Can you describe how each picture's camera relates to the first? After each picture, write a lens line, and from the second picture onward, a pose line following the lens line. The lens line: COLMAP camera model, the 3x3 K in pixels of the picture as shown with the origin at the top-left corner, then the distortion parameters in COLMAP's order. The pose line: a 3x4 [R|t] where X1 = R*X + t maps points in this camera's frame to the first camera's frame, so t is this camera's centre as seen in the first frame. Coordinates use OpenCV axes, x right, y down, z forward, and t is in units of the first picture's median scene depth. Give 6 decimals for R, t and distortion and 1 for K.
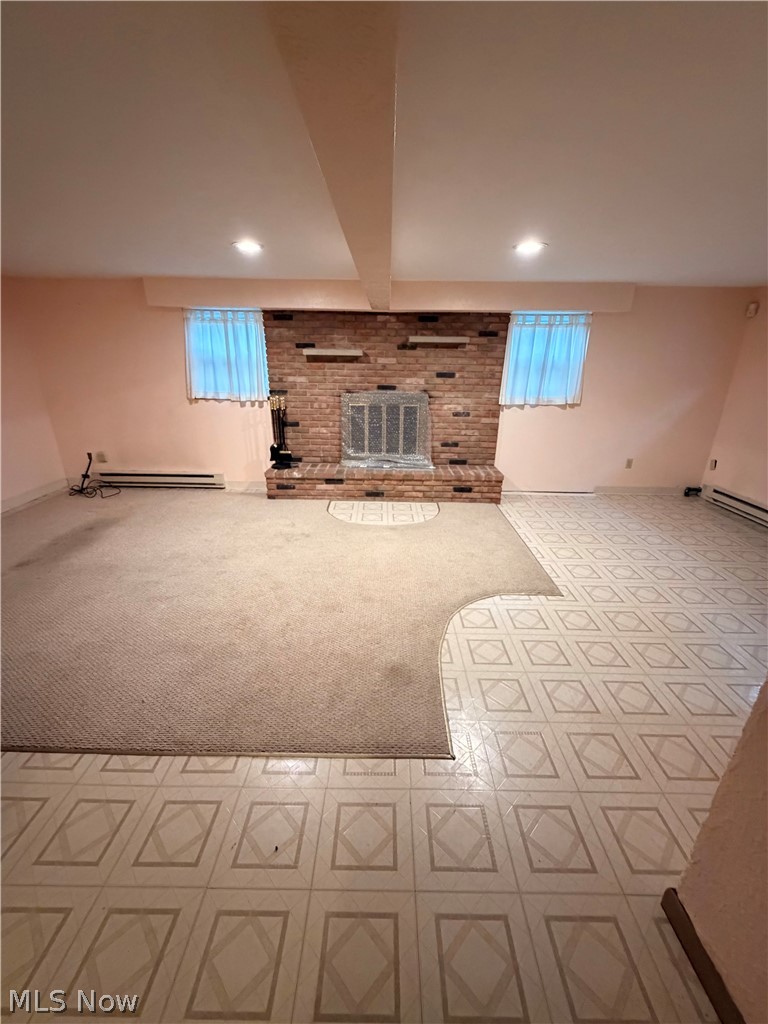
lens RADIAL K [[411.8, 0, 385.3], [0, 411.8, 510.5], [0, 0, 1]] dist [0.001357, 0.000029]
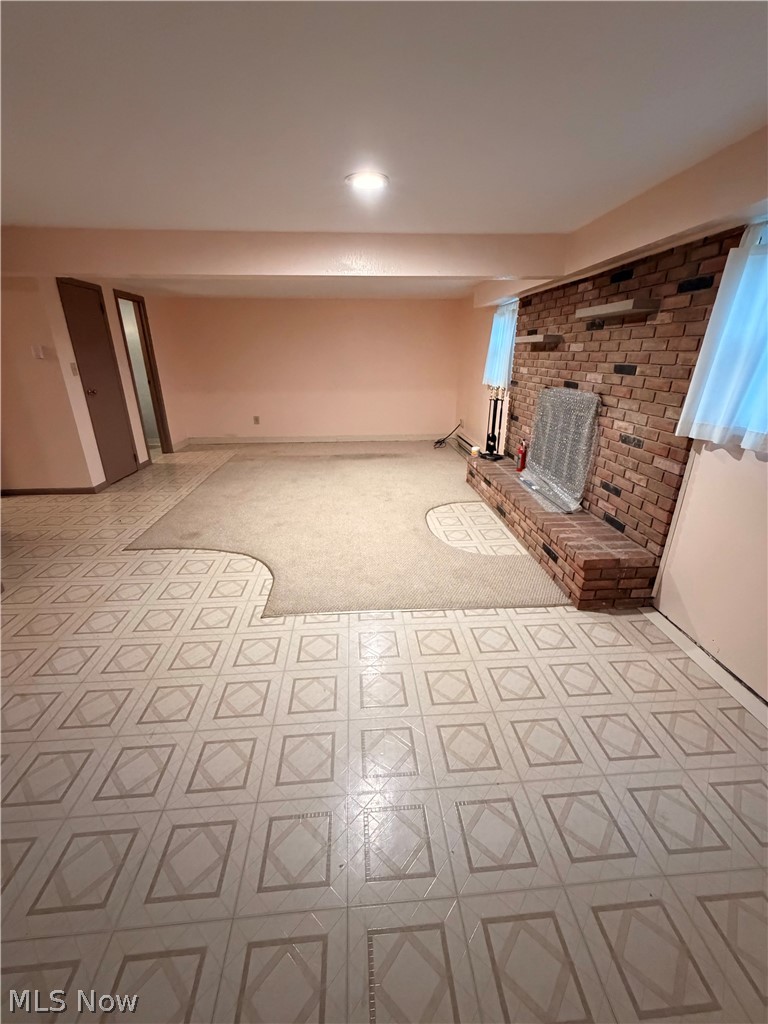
lens RADIAL K [[411.8, 0, 385.4], [0, 411.8, 510.9], [0, 0, 1]] dist [0.001357, 0.000029]
pose [[0.076770, 0.344835, -0.935519, 0.738006], [-0.345425, 0.889378, 0.299482, -0.209793], [0.935301, 0.300160, 0.187392, 0.637570]]
